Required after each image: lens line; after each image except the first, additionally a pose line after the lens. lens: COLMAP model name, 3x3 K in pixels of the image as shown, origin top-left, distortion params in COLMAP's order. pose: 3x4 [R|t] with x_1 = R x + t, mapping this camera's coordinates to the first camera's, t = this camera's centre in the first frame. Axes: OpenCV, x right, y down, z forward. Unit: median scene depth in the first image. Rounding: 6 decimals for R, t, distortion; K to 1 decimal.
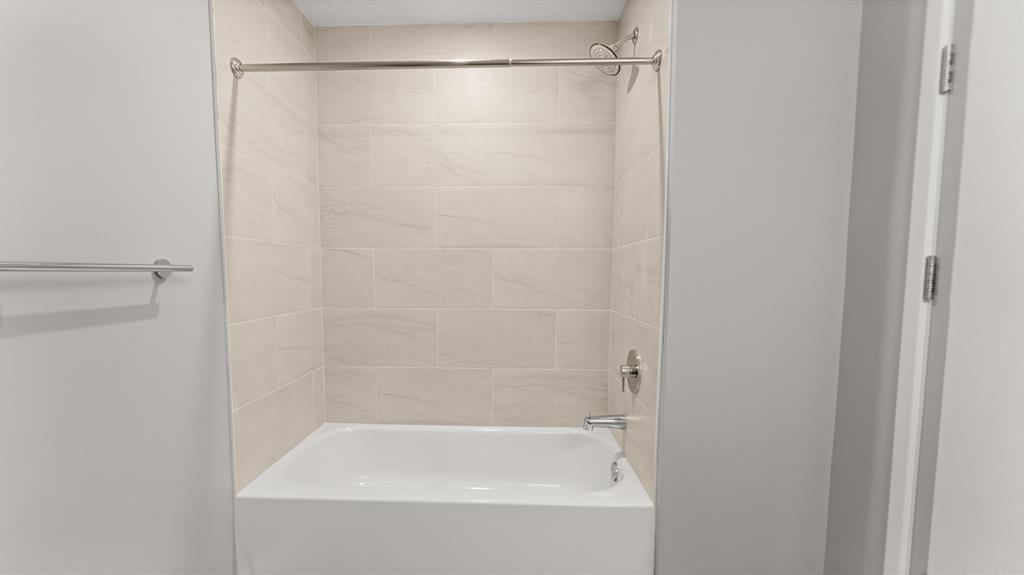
lens RADIAL K [[430.8, 0, 498.7], [0, 430.8, 305.4], [0, 0, 1]] dist [-0.000591, -0.001035]
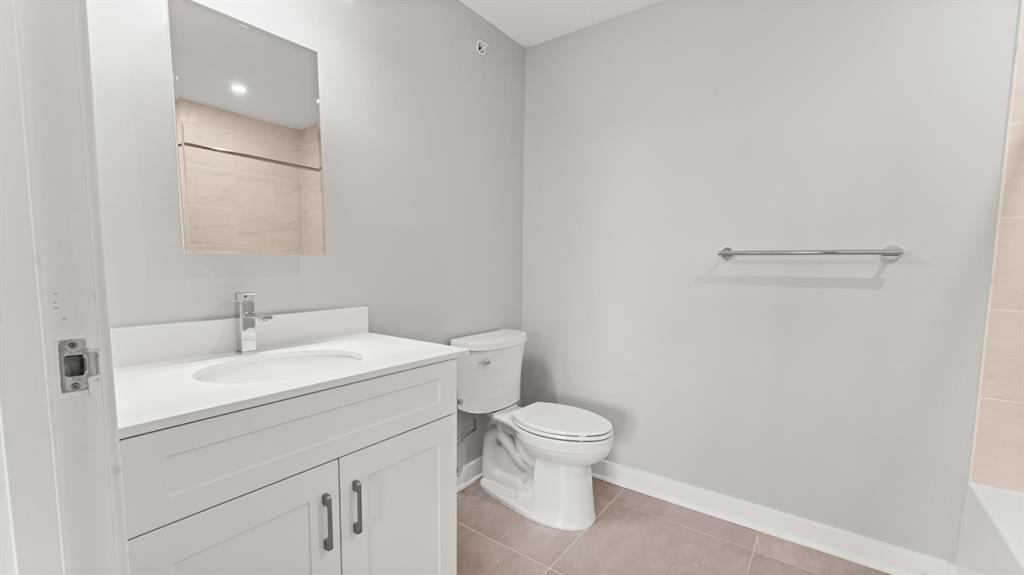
lens RADIAL K [[430.8, 0, 498.7], [0, 430.8, 305.4], [0, 0, 1]] dist [-0.000591, -0.001035]
pose [[-0.575474, 0.069403, -0.814870, 0.781847], [-0.074979, 0.987719, 0.137076, -0.013240], [0.814376, 0.139982, -0.563203, 0.624408]]
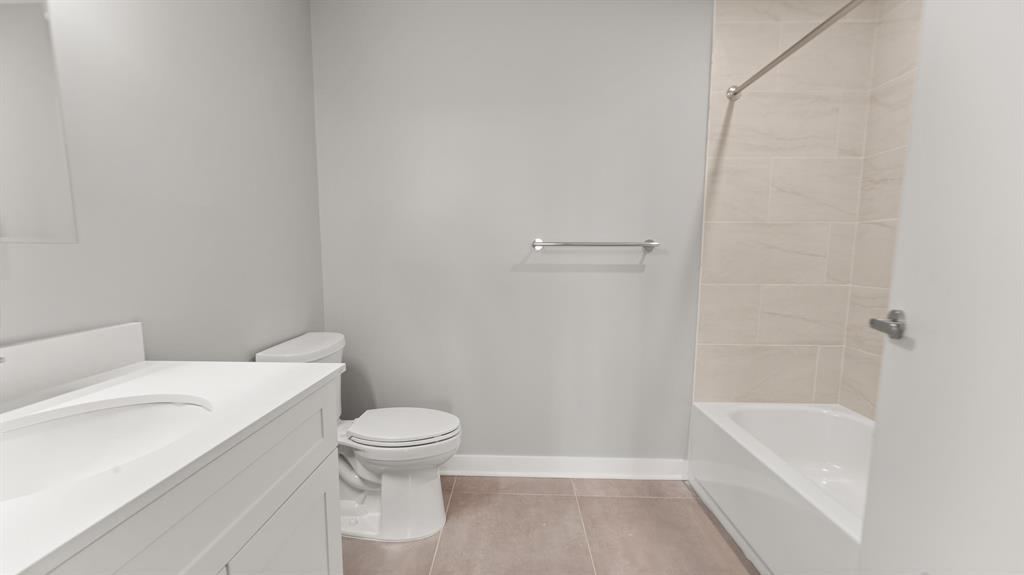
lens RADIAL K [[430.8, 0, 498.7], [0, 430.8, 305.4], [0, 0, 1]] dist [-0.000591, -0.001035]
pose [[-0.004481, 0.113568, -0.993520, 0.790358], [-0.082167, 0.990129, 0.113551, 0.007873], [0.996608, 0.082144, 0.004894, 0.317795]]
